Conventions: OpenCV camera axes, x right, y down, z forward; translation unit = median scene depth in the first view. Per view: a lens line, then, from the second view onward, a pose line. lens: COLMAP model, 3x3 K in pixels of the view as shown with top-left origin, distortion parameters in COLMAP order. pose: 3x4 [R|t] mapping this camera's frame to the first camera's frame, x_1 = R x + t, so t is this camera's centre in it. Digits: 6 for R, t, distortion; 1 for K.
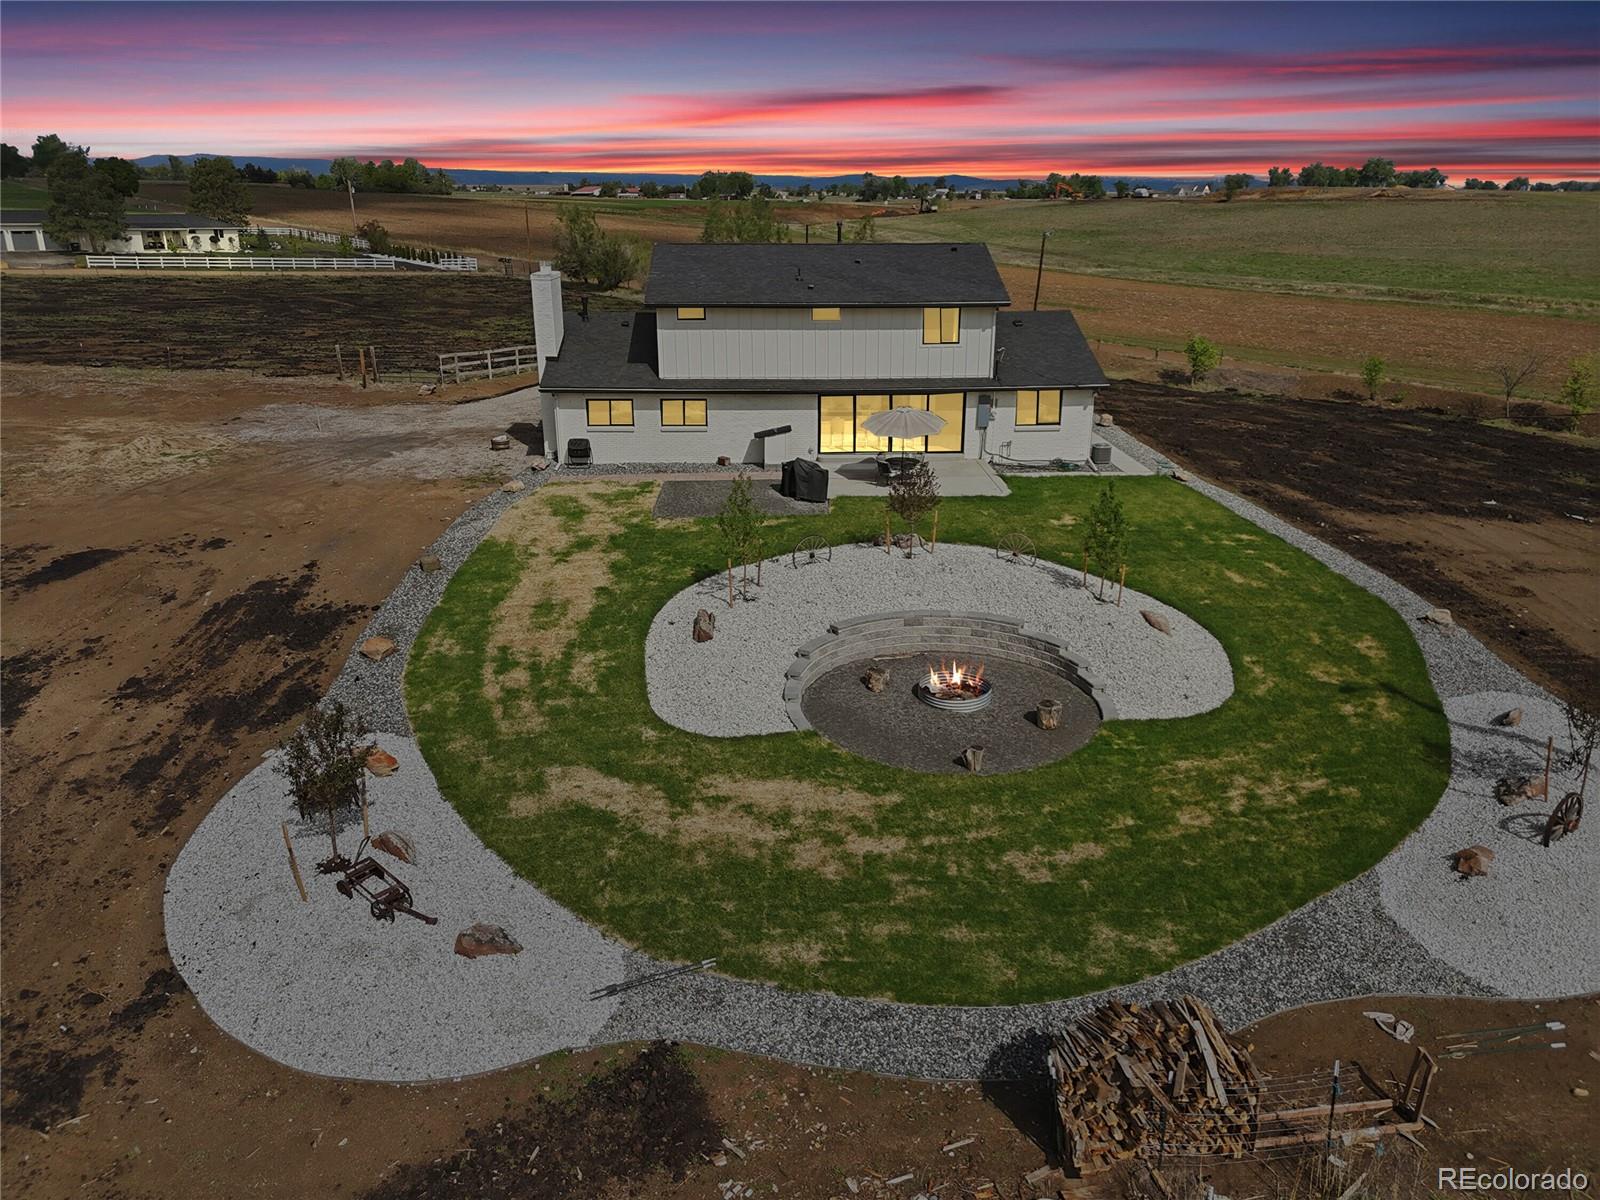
lens RADIAL K [[1174.8, 0, 810.1], [0, 1174.8, 598.3], [0, 0, 1]] dist [0.087111, -0.084384]
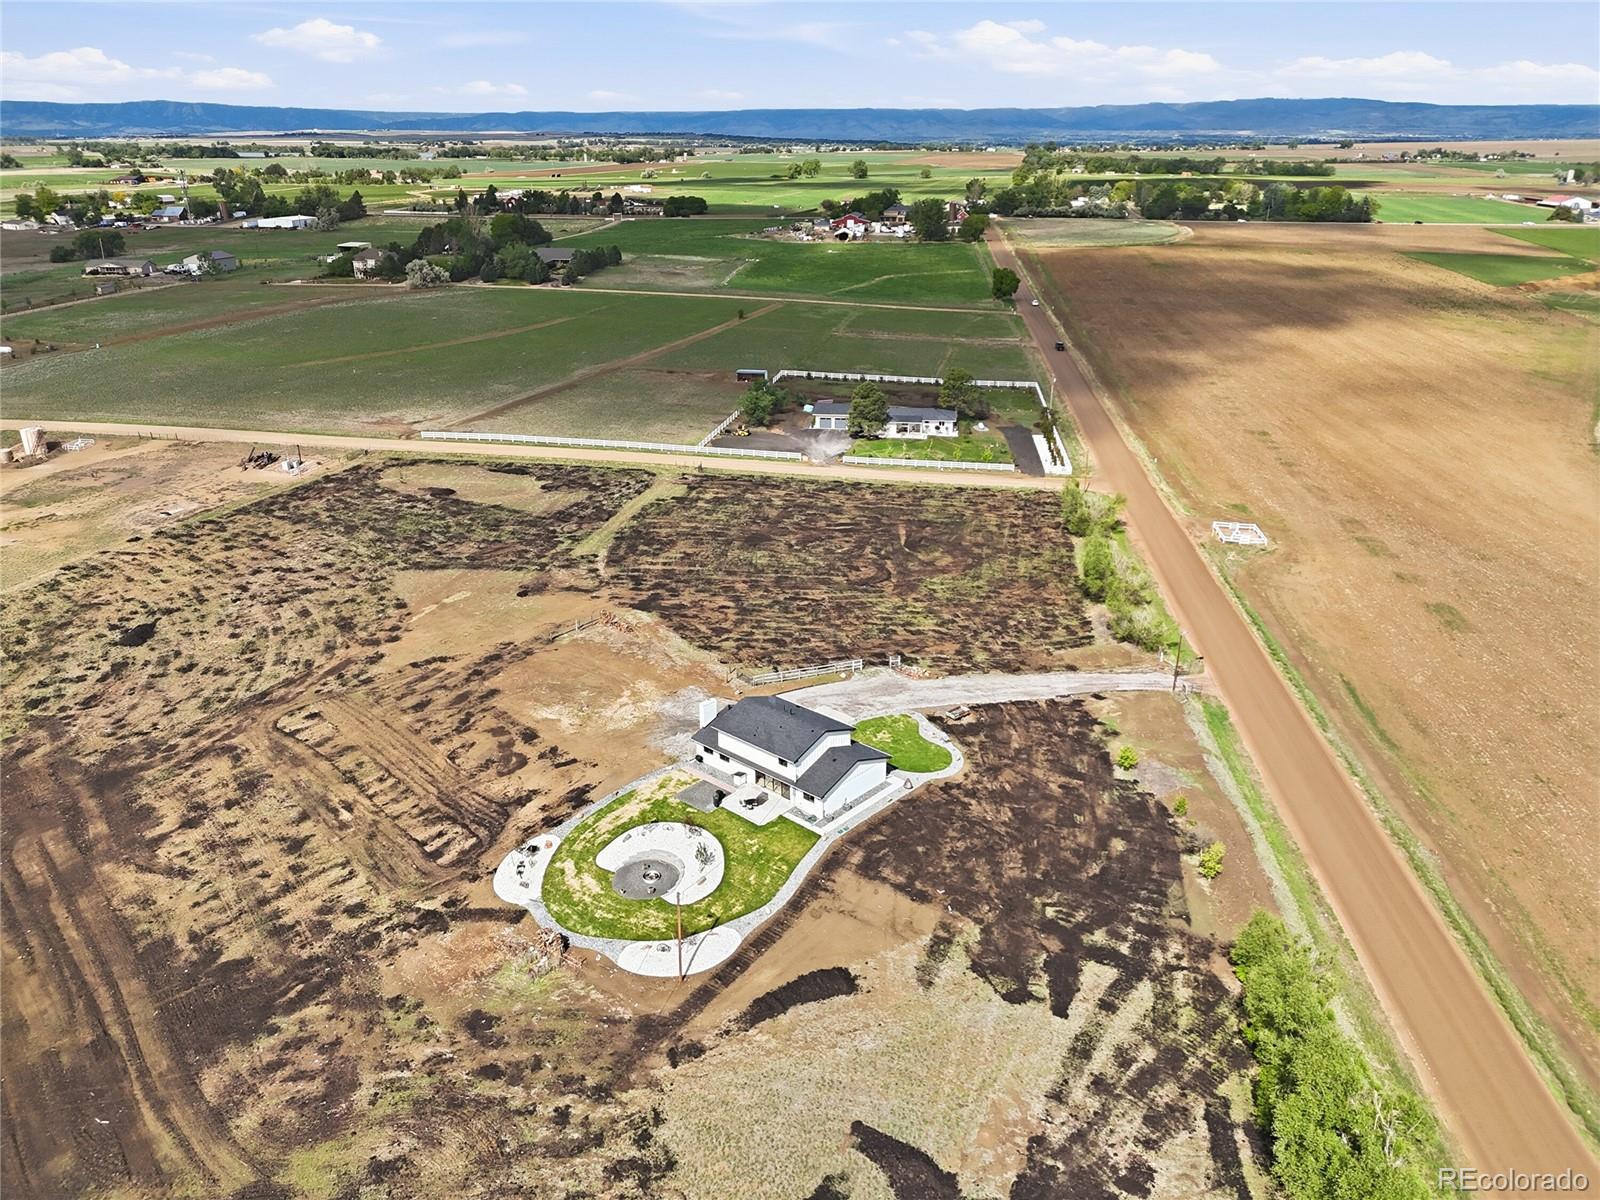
lens RADIAL K [[1174.8, 0, 804.0], [0, 1174.8, 603.4], [0, 0, 1]] dist [0.087111, -0.084384]
pose [[0.712489, 0.252344, -0.654738, 3.094042], [-0.220284, 0.966363, 0.132734, -1.581087], [0.666209, 0.049657, 0.744110, -1.884030]]
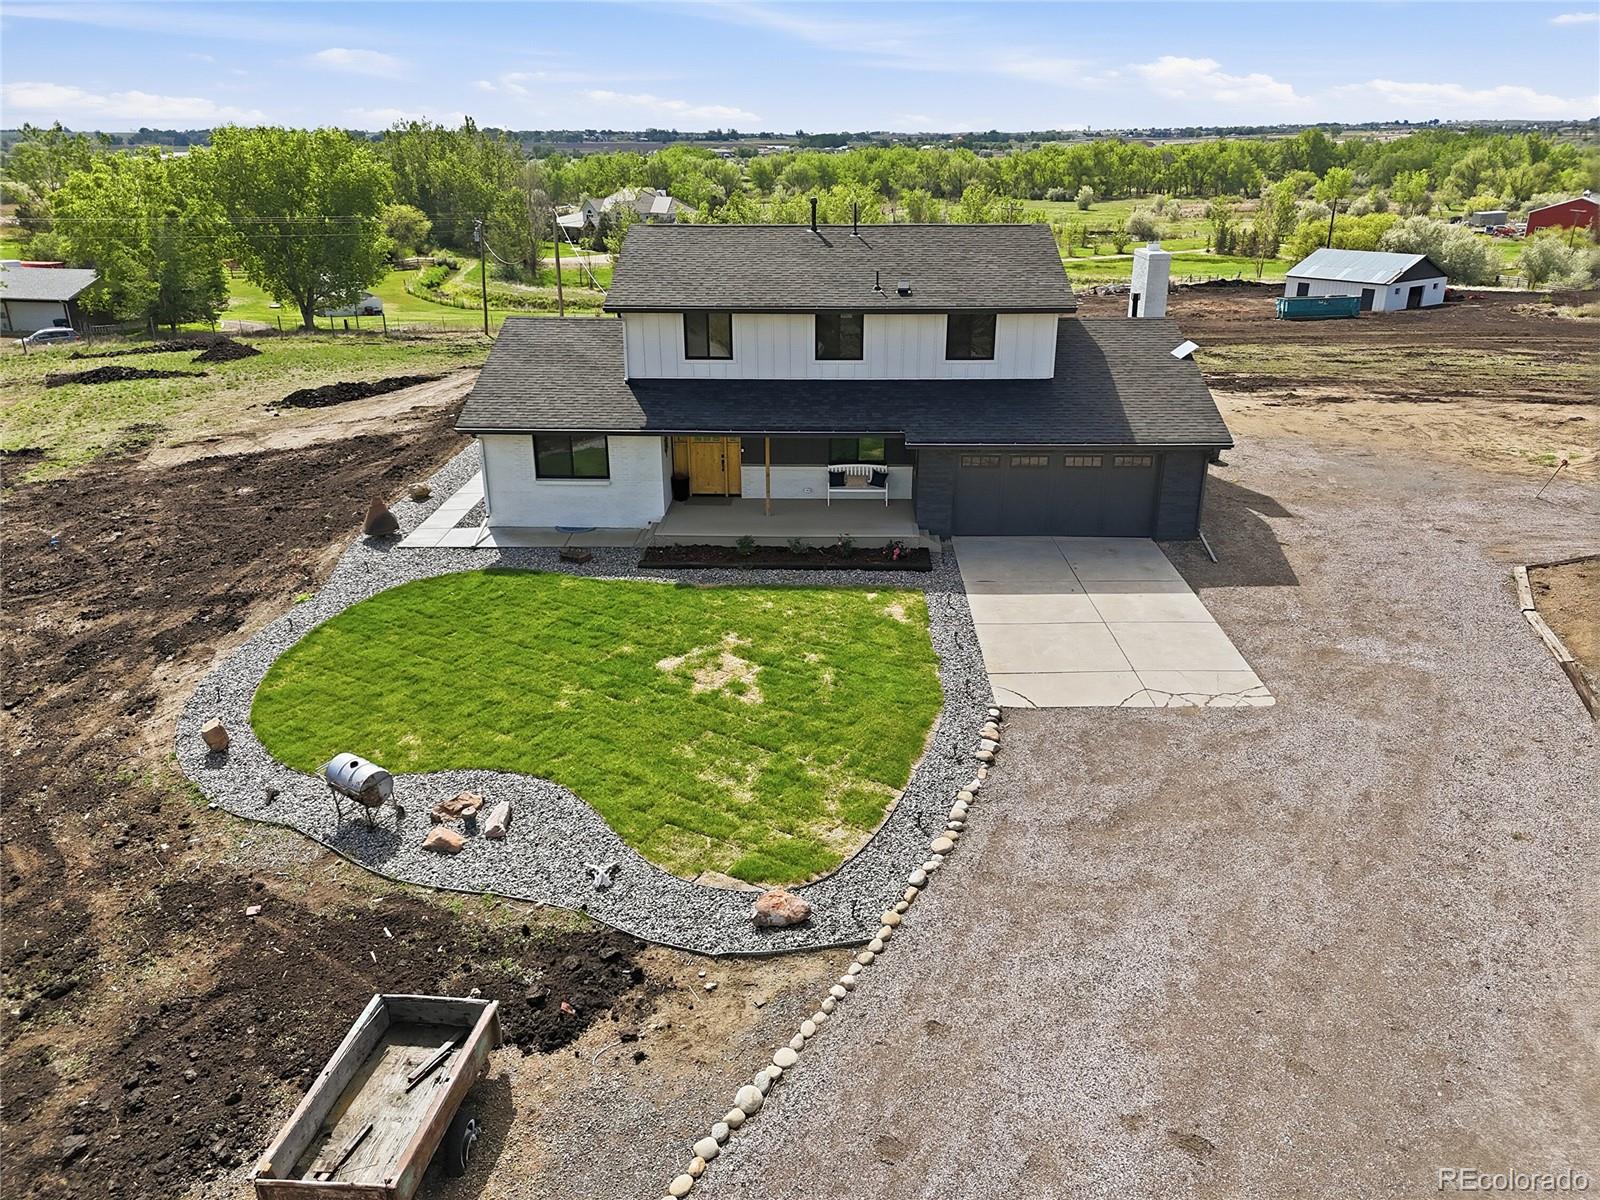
lens RADIAL K [[1174.8, 0, 806.8], [0, 1174.8, 592.5], [0, 0, 1]] dist [0.087111, -0.084384]
pose [[-0.998043, -0.020801, 0.058963, -0.038200], [0.021302, 0.773485, 0.633456, -1.009242], [-0.058783, 0.633473, -0.771529, 2.911437]]
